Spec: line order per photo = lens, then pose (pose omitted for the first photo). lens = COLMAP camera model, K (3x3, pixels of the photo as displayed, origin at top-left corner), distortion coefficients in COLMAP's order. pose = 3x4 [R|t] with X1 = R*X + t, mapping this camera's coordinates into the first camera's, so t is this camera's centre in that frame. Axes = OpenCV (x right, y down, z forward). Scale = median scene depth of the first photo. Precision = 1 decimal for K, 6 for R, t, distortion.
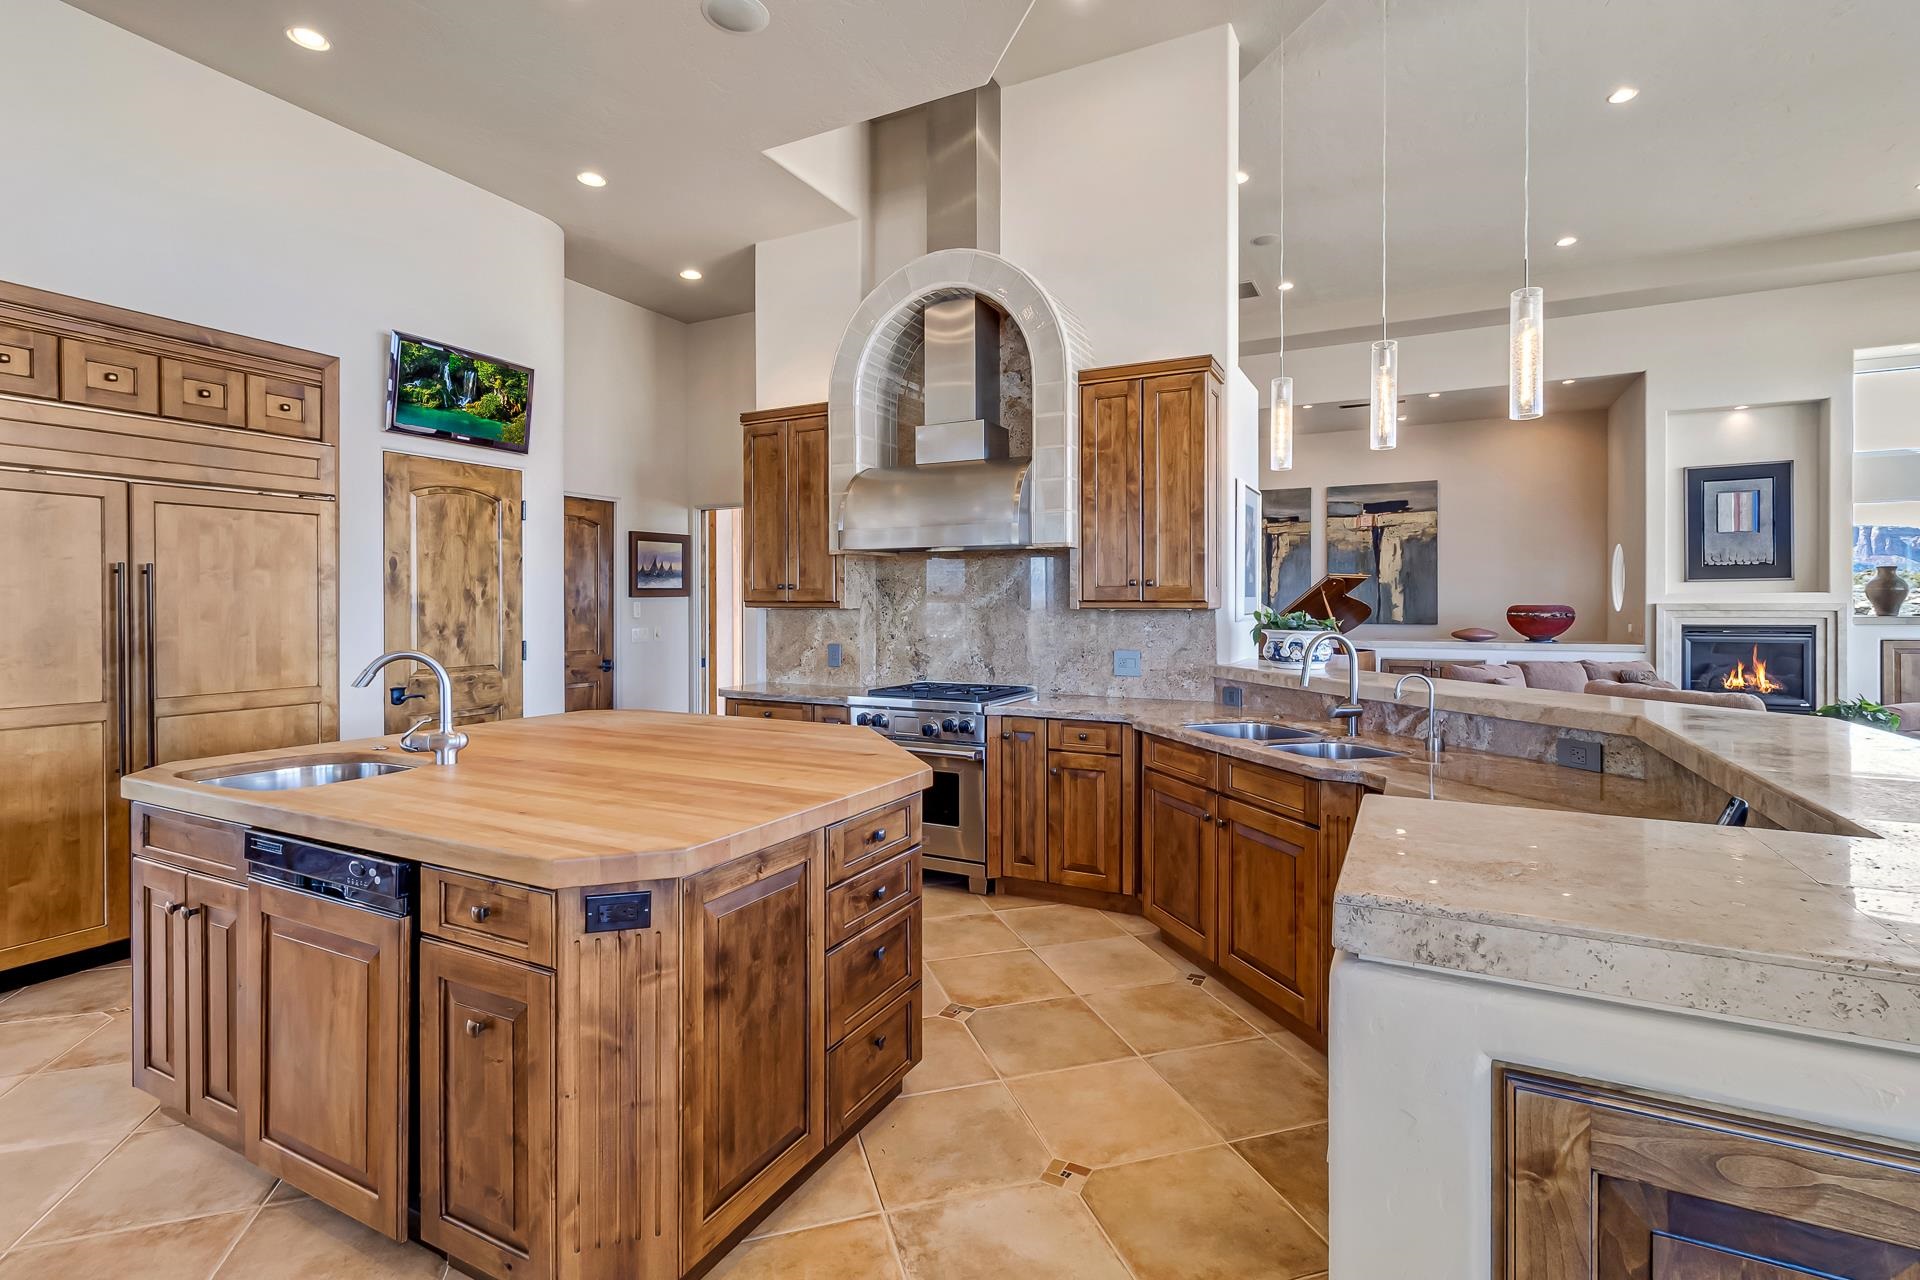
lens RADIAL K [[905.8, 0, 1021.6], [0, 905.8, 601.5], [0, 0, 1]] dist [0.004275, 0.000940]
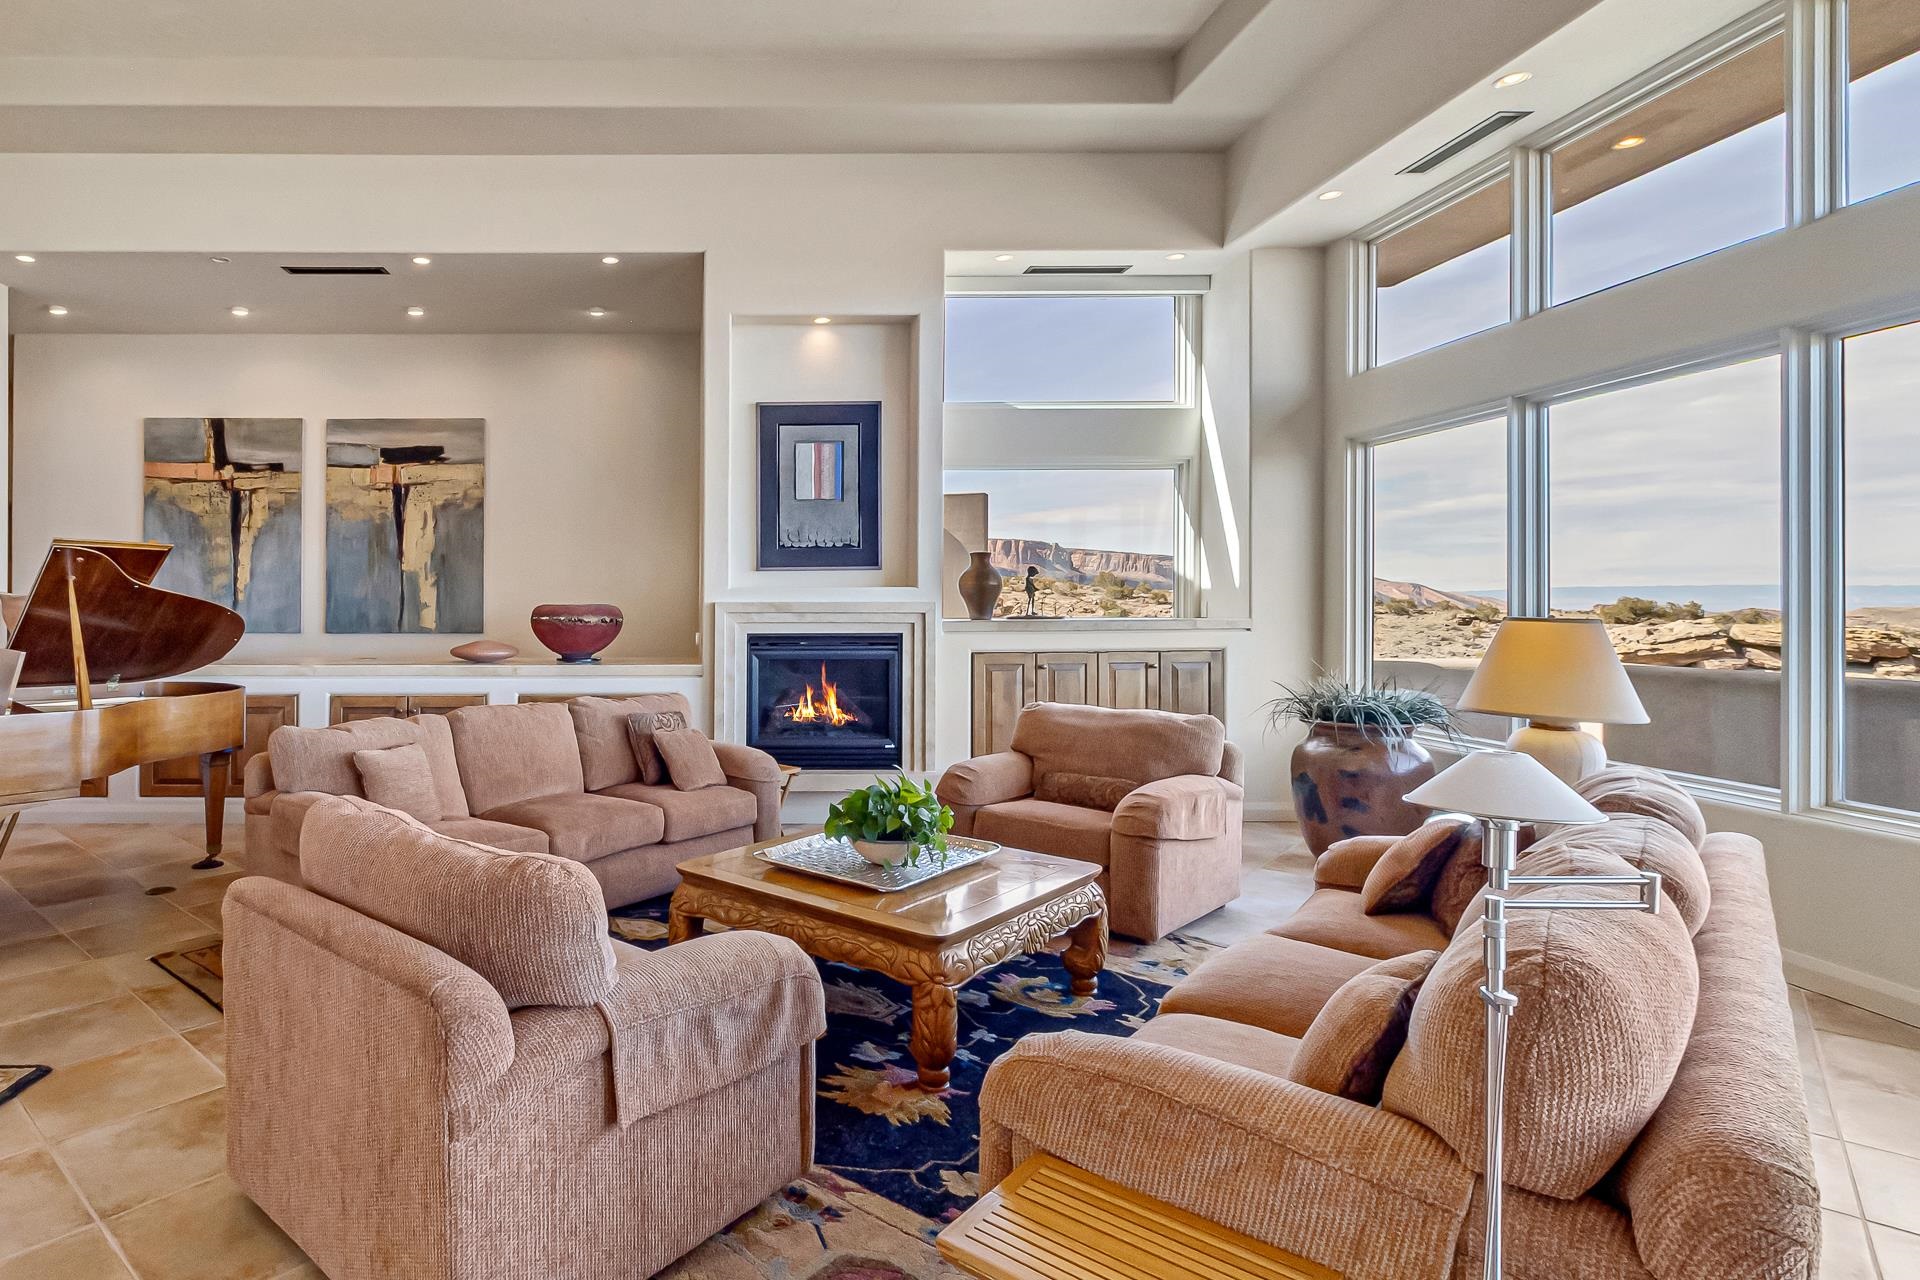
lens RADIAL K [[959.3, 0, 711.1], [0, 959.3, 599.5], [0, 0, 1]] dist [0.002381, -0.000104]
pose [[0.904117, 0.002271, 0.427278, 0.395121], [-0.002512, 0.999997, 0.000001, 0.000079], [-0.427277, -0.001075, 0.904120, 0.365502]]
